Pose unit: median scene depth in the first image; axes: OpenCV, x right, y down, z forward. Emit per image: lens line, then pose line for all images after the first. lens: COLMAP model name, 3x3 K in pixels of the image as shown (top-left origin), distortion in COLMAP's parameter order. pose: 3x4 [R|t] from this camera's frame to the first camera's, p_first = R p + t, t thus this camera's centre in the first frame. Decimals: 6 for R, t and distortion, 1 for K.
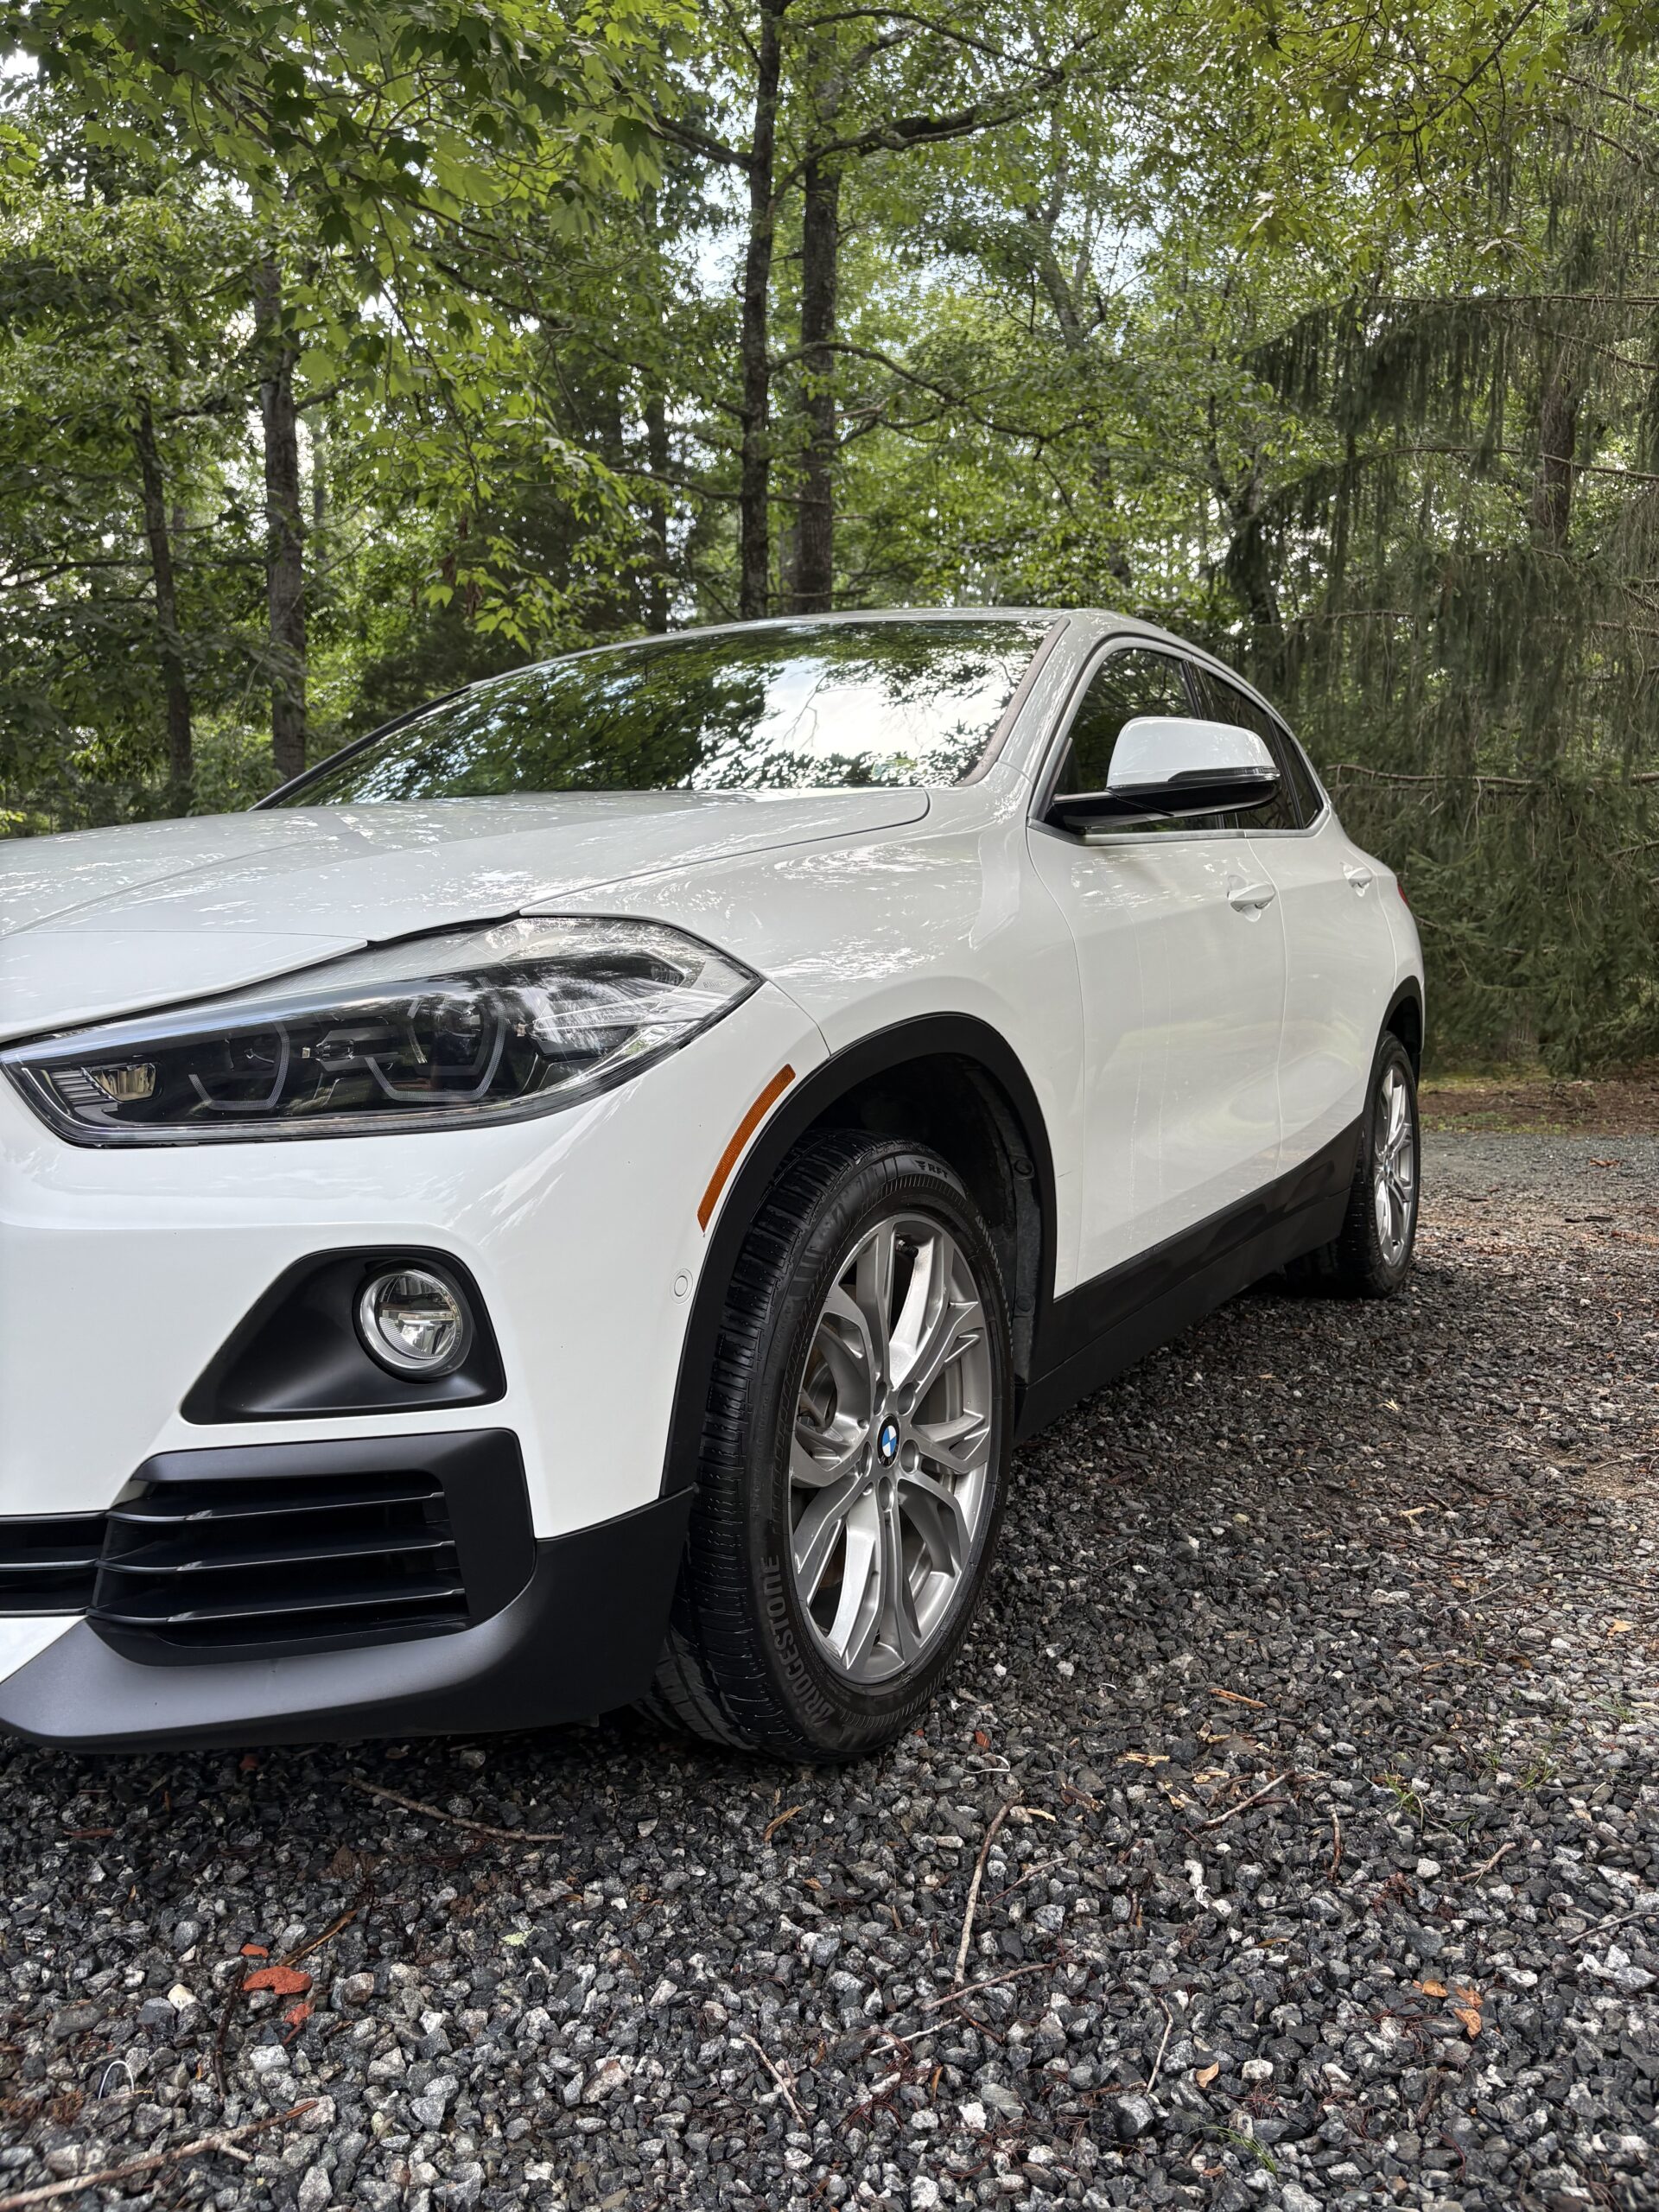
lens RADIAL K [[1674.6, 0, 829.5], [0, 1674.6, 1106.0], [0, 0, 1]] dist [0.017322, -0.031793]
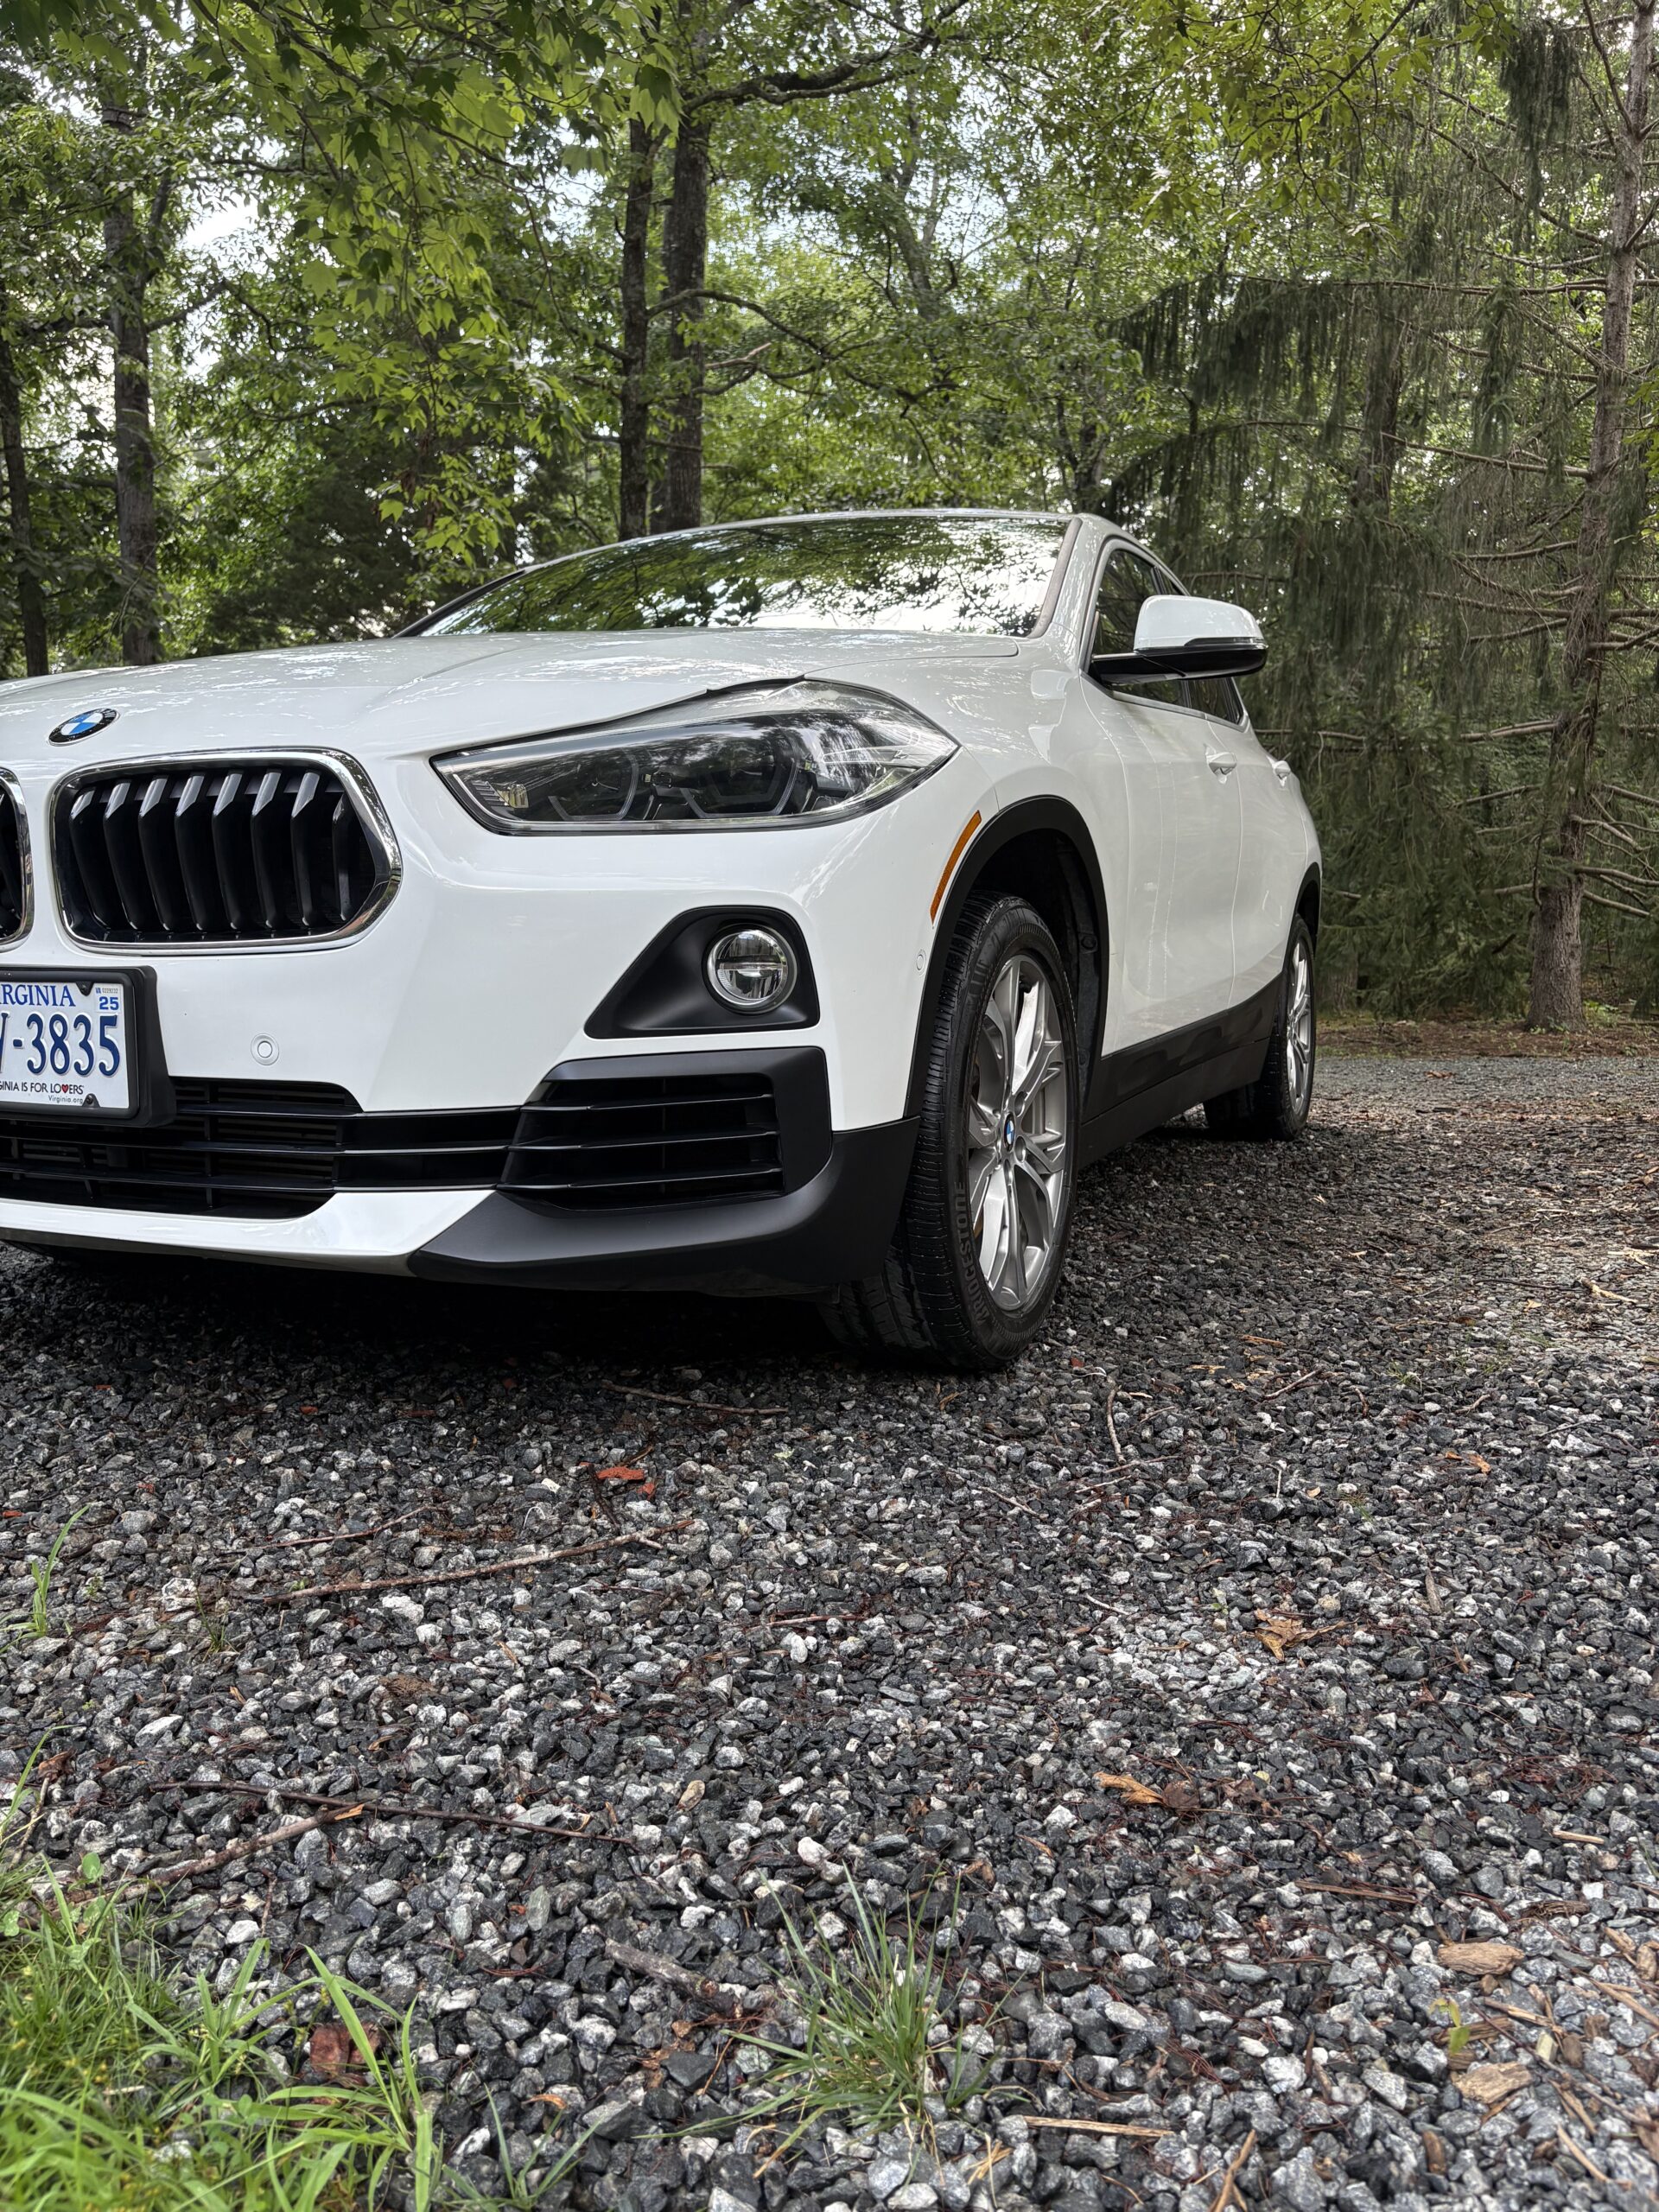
lens RADIAL K [[1671.1, 0, 829.5], [0, 1671.1, 1106.0], [0, 0, 1]] dist [-0.003933, -0.005854]
pose [[0.994975, 0.004640, 0.100019, -0.104437], [-0.007015, 0.999701, 0.023410, 0.068401], [-0.099880, -0.023994, 0.994710, -0.117180]]
